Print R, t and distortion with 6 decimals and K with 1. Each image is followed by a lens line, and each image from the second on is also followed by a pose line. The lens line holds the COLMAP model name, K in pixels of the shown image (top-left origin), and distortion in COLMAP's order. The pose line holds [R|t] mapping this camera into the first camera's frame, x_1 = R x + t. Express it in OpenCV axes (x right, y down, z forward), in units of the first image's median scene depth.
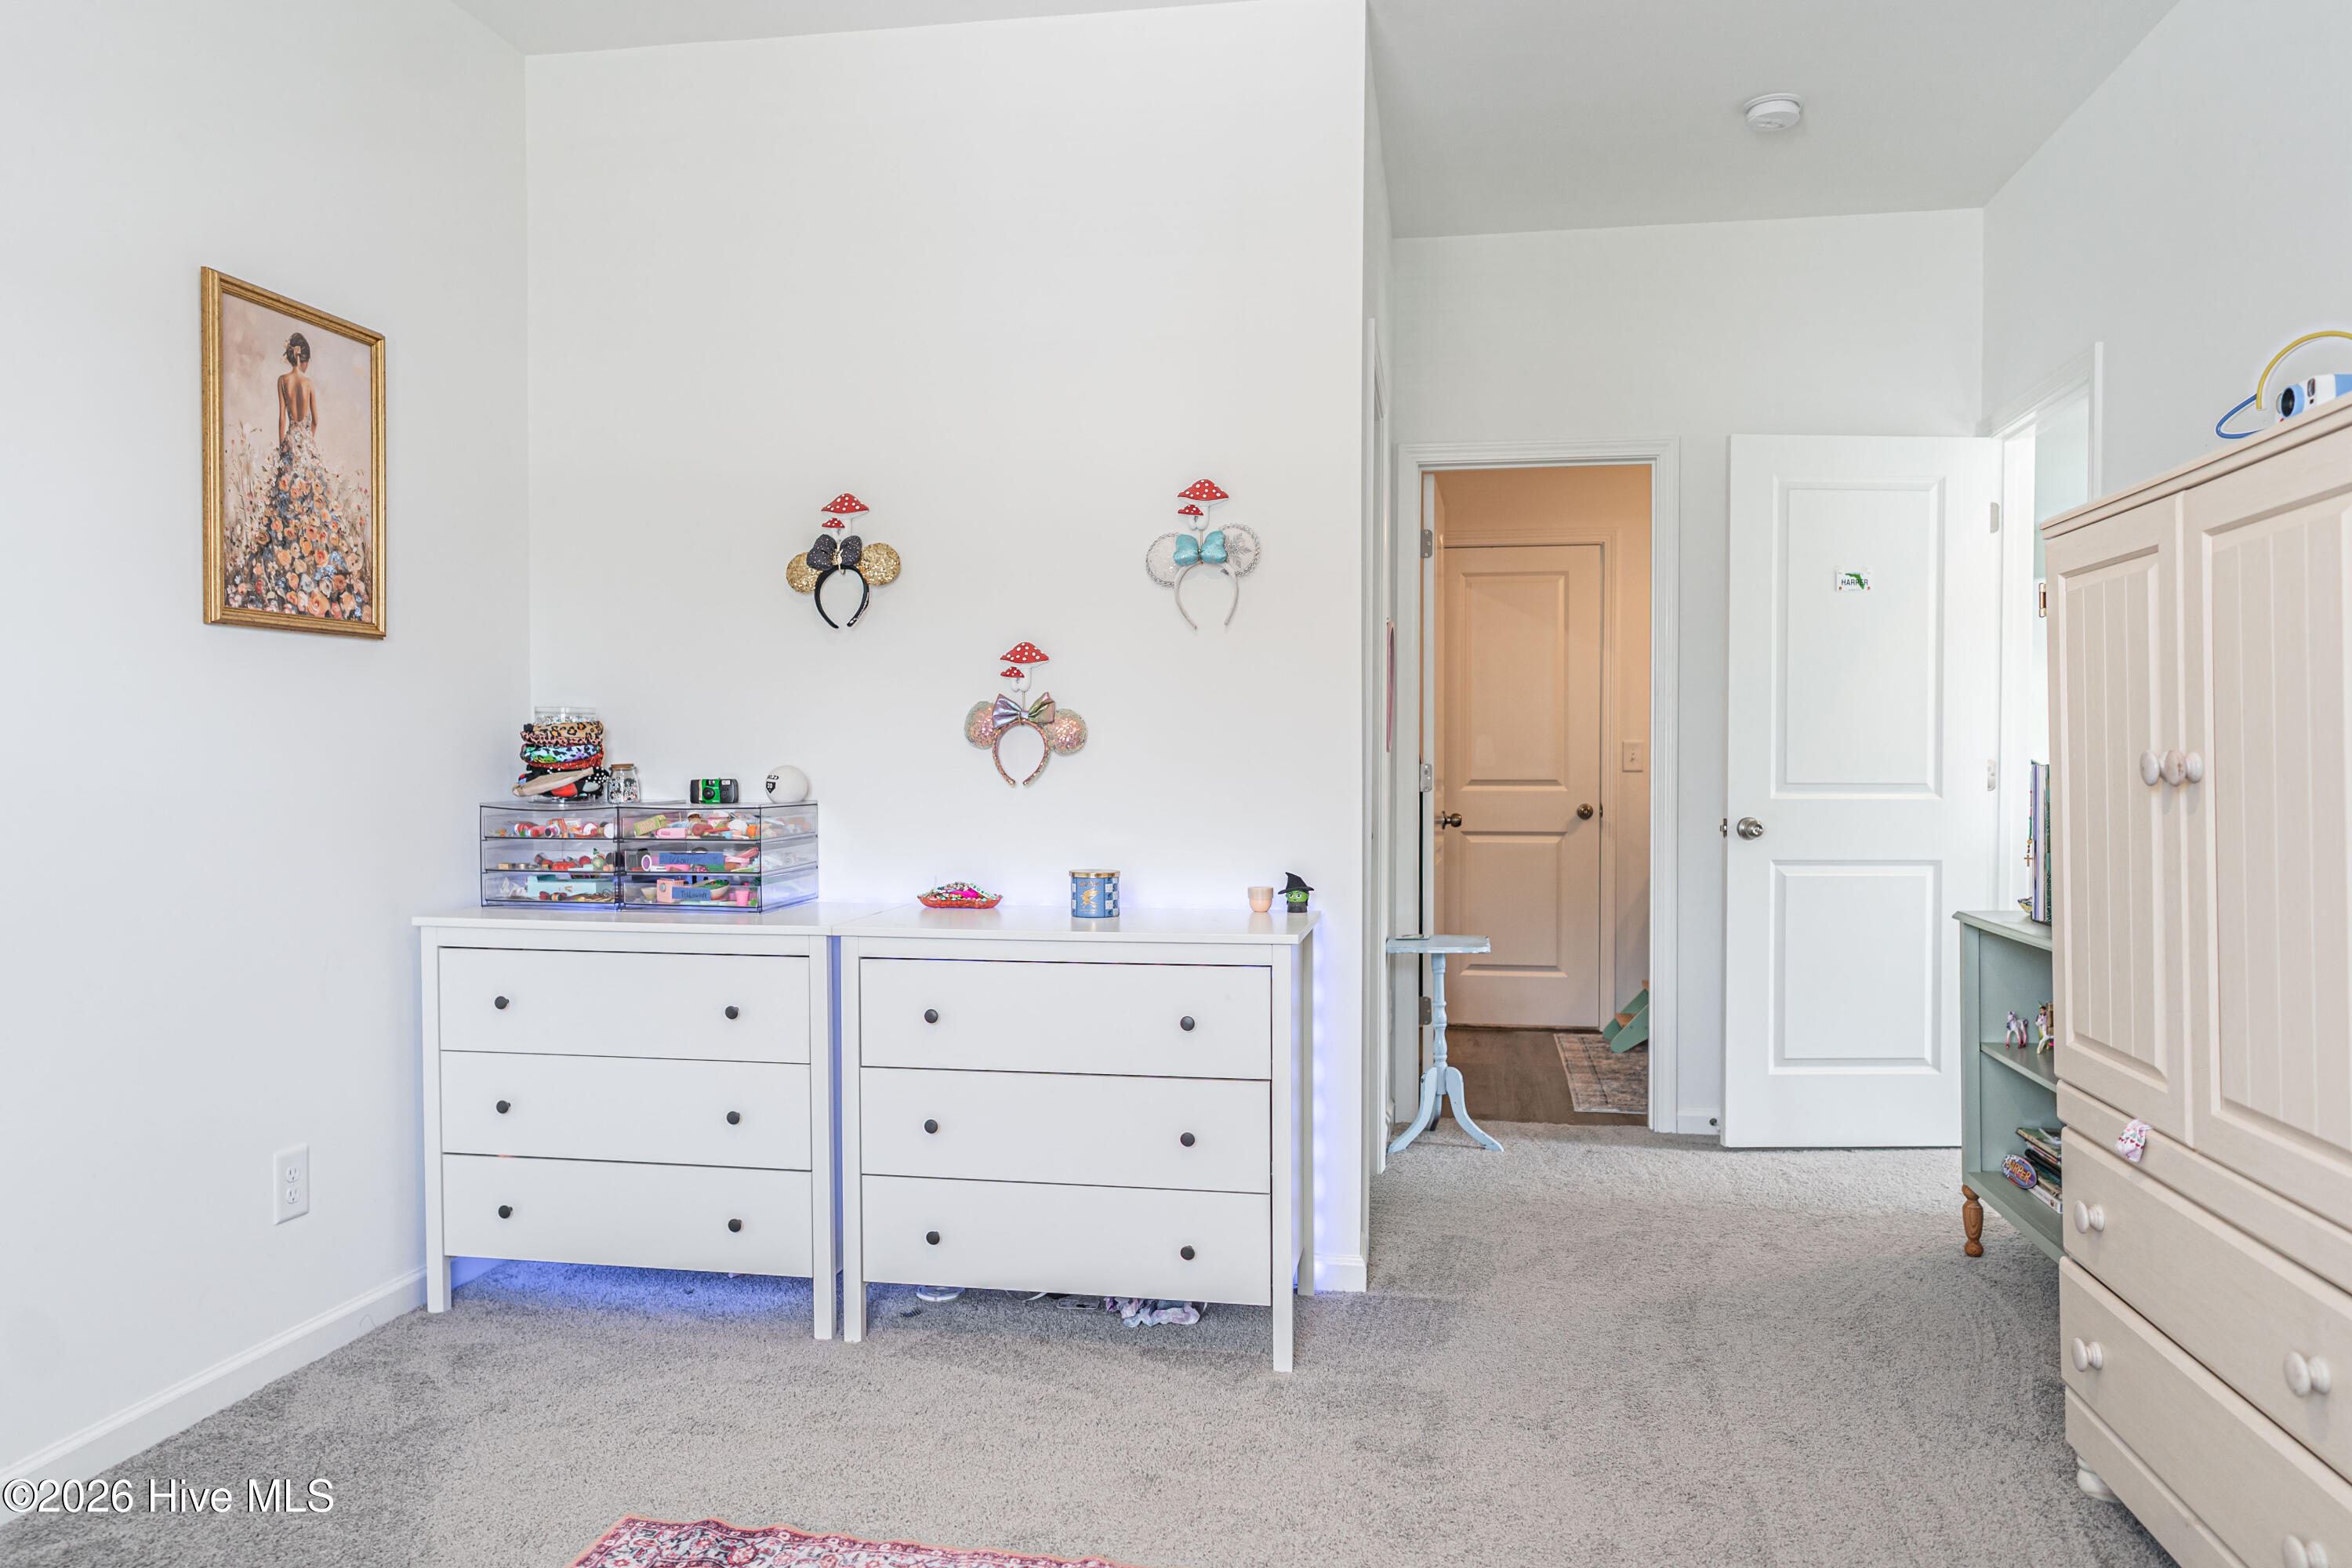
lens RADIAL K [[1615.3, 0, 1176.0], [0, 1615.3, 784.0], [0, 0, 1]] dist [-0.007363, 0.101056]
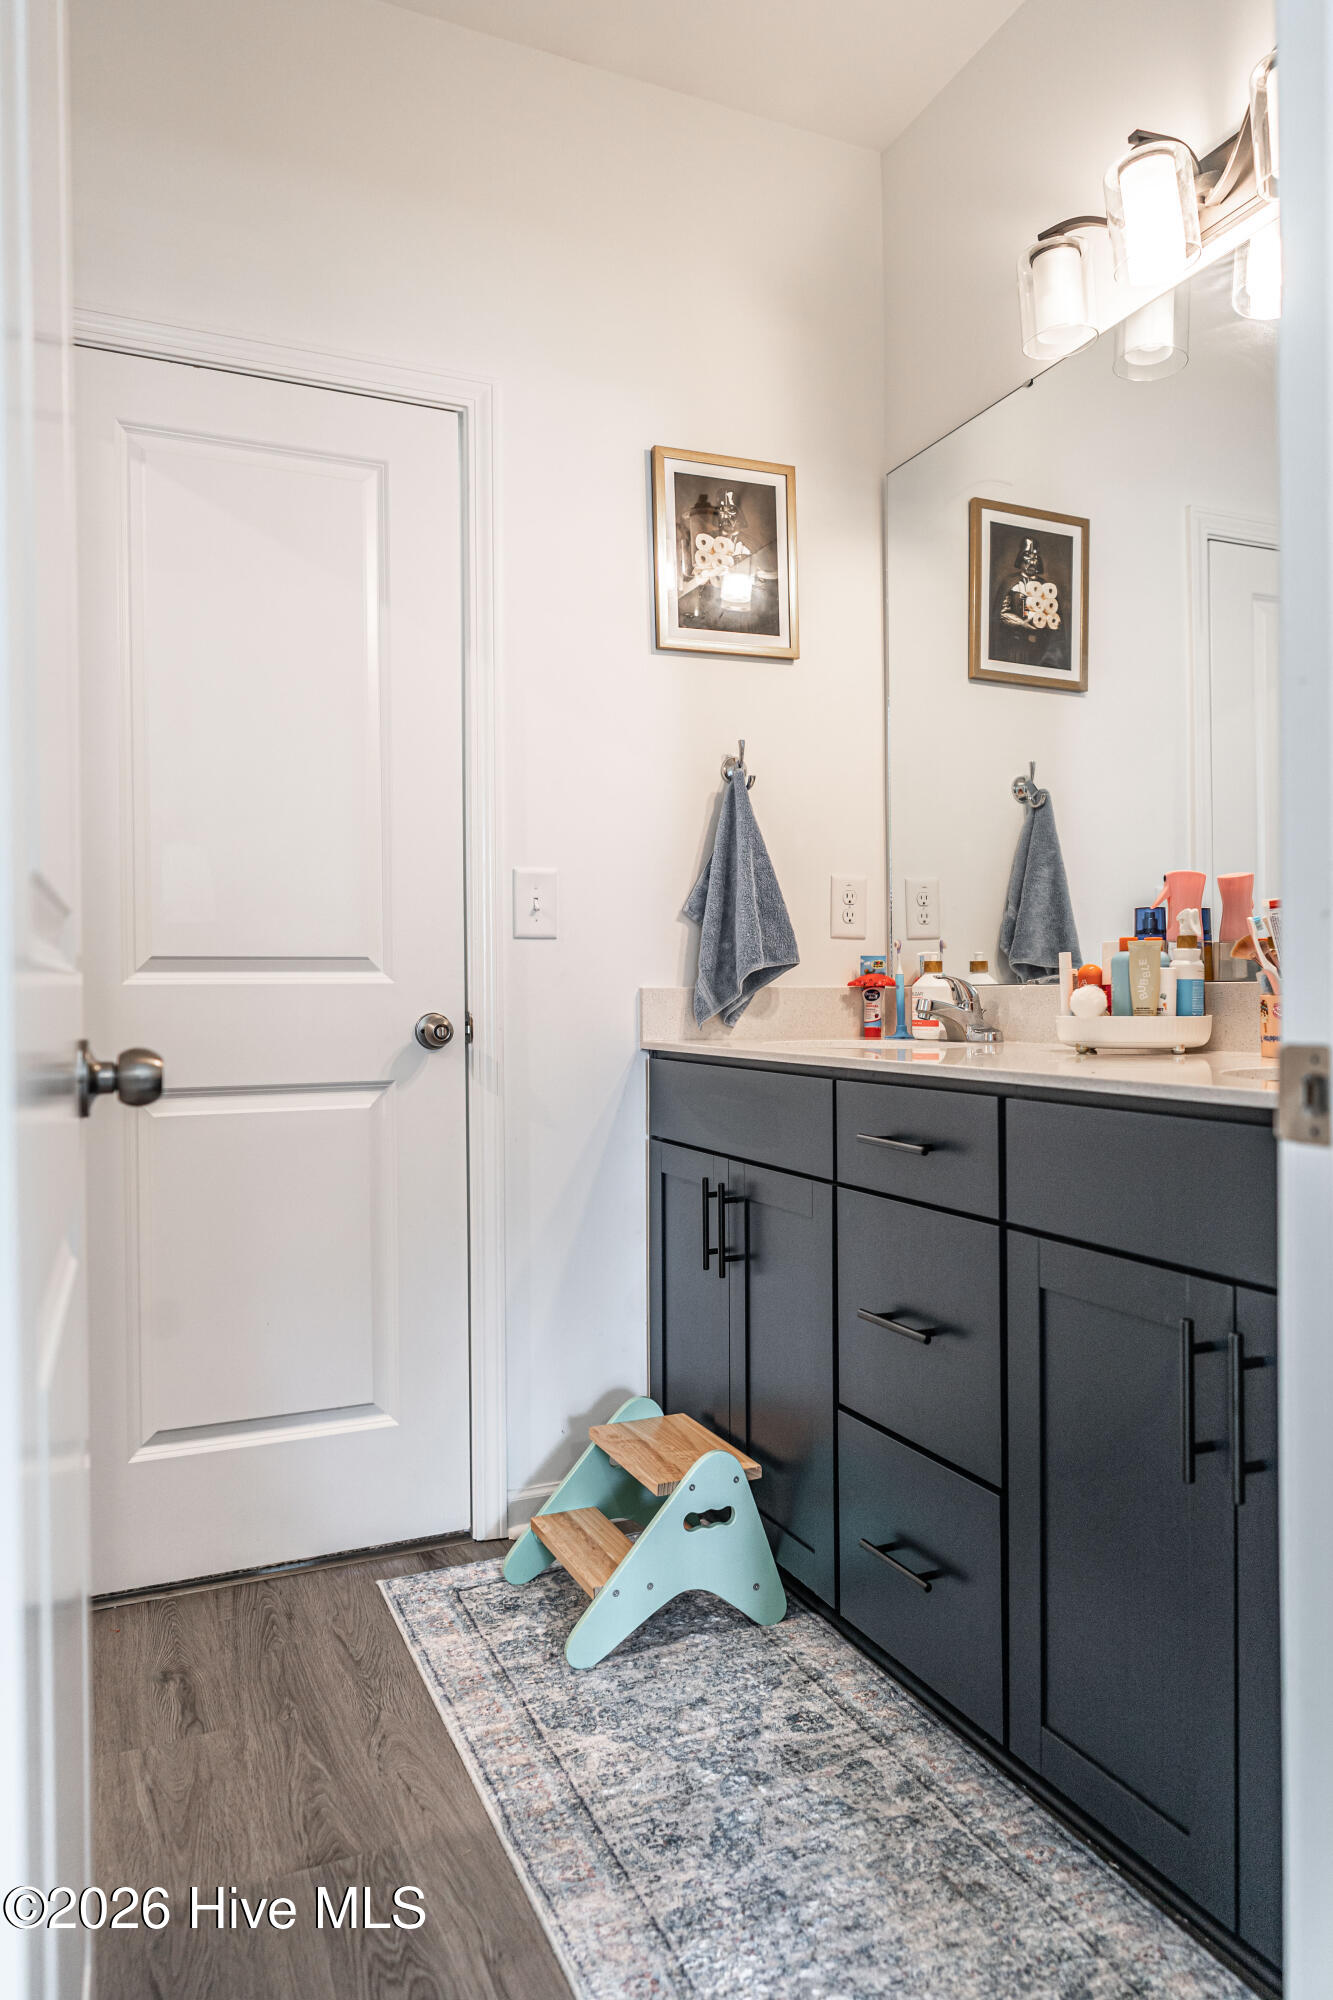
lens RADIAL K [[1348.5, 0, 666.5], [0, 1348.5, 1000.0], [0, 0, 1]] dist [-0.001319, -0.001185]
pose [[0.836917, -0.011698, 0.547205, 0.110122], [0.016486, 0.999857, -0.003840, 0.011219], [-0.547082, 0.012235, 0.836990, 0.668429]]
